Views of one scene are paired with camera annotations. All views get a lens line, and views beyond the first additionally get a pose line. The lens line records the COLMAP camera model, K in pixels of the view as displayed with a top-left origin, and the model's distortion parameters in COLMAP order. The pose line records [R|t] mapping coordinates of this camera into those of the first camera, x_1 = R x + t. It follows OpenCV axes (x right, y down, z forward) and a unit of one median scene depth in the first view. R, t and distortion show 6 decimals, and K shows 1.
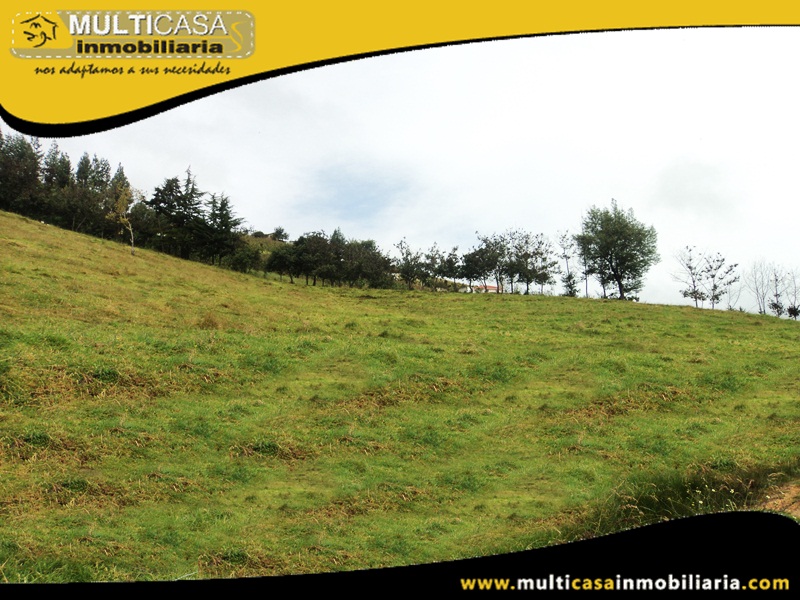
lens RADIAL K [[641.4, 0, 404.4], [0, 641.4, 298.2], [0, 0, 1]] dist [-0.023070, 0.015017]
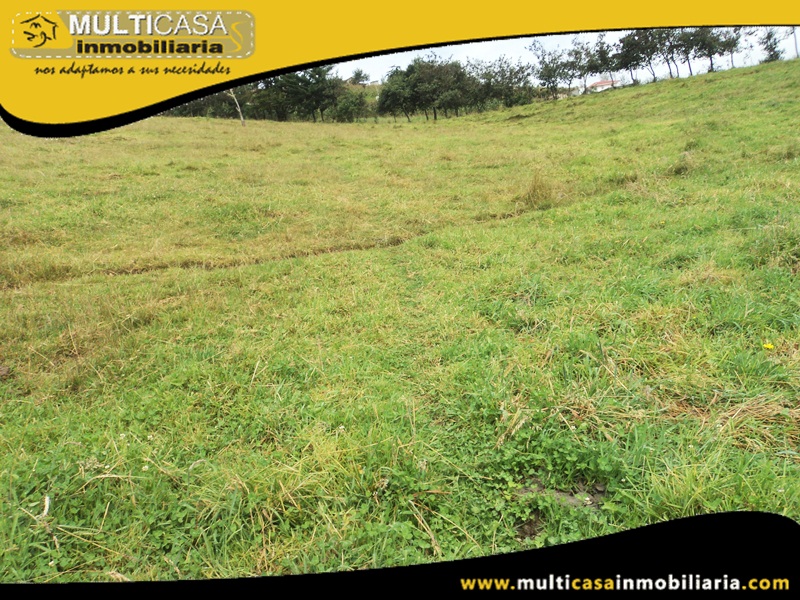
lens RADIAL K [[641.4, 0, 404.4], [0, 641.4, 298.2], [0, 0, 1]] dist [-0.023070, 0.015017]
pose [[0.970228, -0.170135, -0.172372, -0.081275], [0.208544, 0.948769, 0.237376, -0.005898], [0.123155, -0.266256, 0.956002, 0.116541]]
